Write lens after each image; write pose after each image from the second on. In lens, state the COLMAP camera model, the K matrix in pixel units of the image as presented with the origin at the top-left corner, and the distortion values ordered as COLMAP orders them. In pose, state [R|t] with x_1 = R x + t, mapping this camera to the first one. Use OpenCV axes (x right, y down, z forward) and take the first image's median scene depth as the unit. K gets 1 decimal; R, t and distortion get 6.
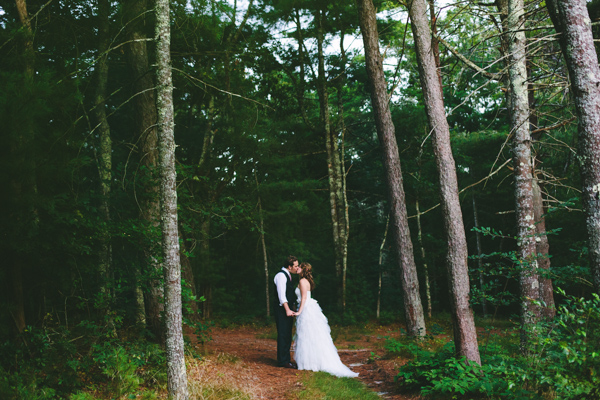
lens RADIAL K [[874.1, 0, 298.0], [0, 874.1, 201.5], [0, 0, 1]] dist [0.004663, 0.000000]
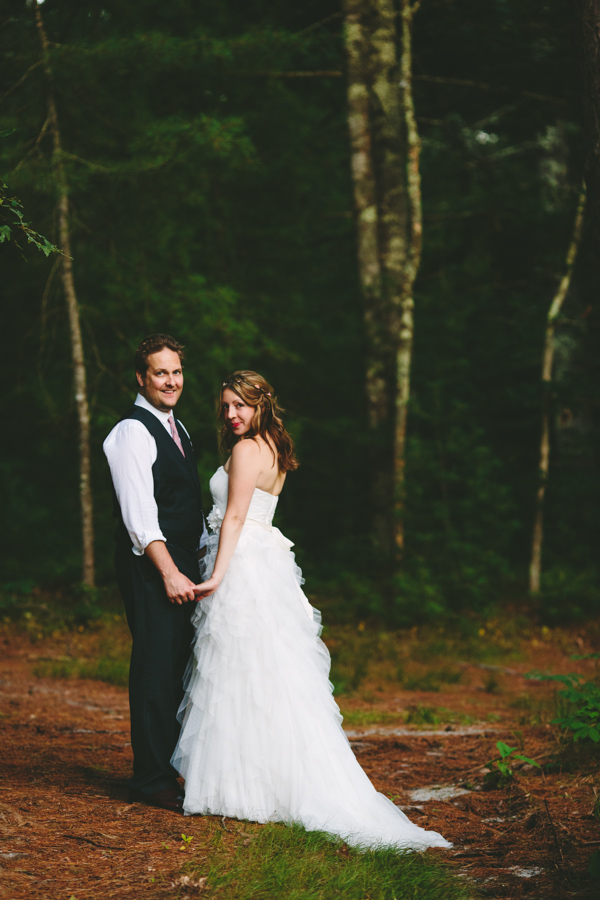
lens RADIAL K [[3458.7, 0, 302.0], [0, 3458.7, 449.9], [0, 0, 1]] dist [0.420857, 0.000000]
pose [[0.999706, 0.009269, 0.022415, 0.003432], [-0.011316, 0.995605, 0.092966, 0.001248], [-0.021455, -0.093193, 0.995417, 0.025361]]
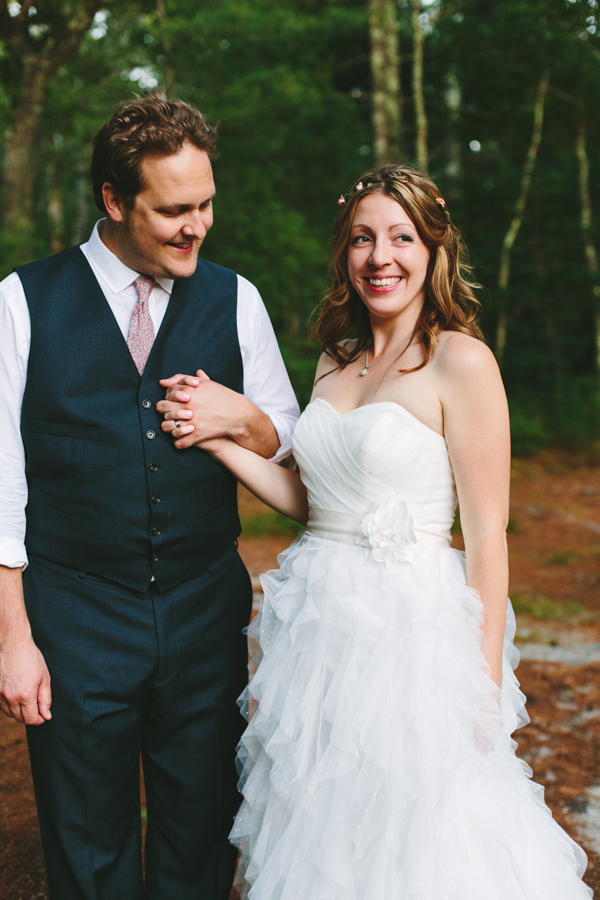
lens RADIAL K [[1311.1, 0, 299.2], [0, 1311.1, 450.4], [0, 0, 1]] dist [0.004663, 0.000000]
pose [[0.999783, 0.018545, 0.009490, 0.001469], [-0.020011, 0.981580, 0.190001, 0.035103], [-0.005792, -0.190150, 0.981738, 0.431105]]
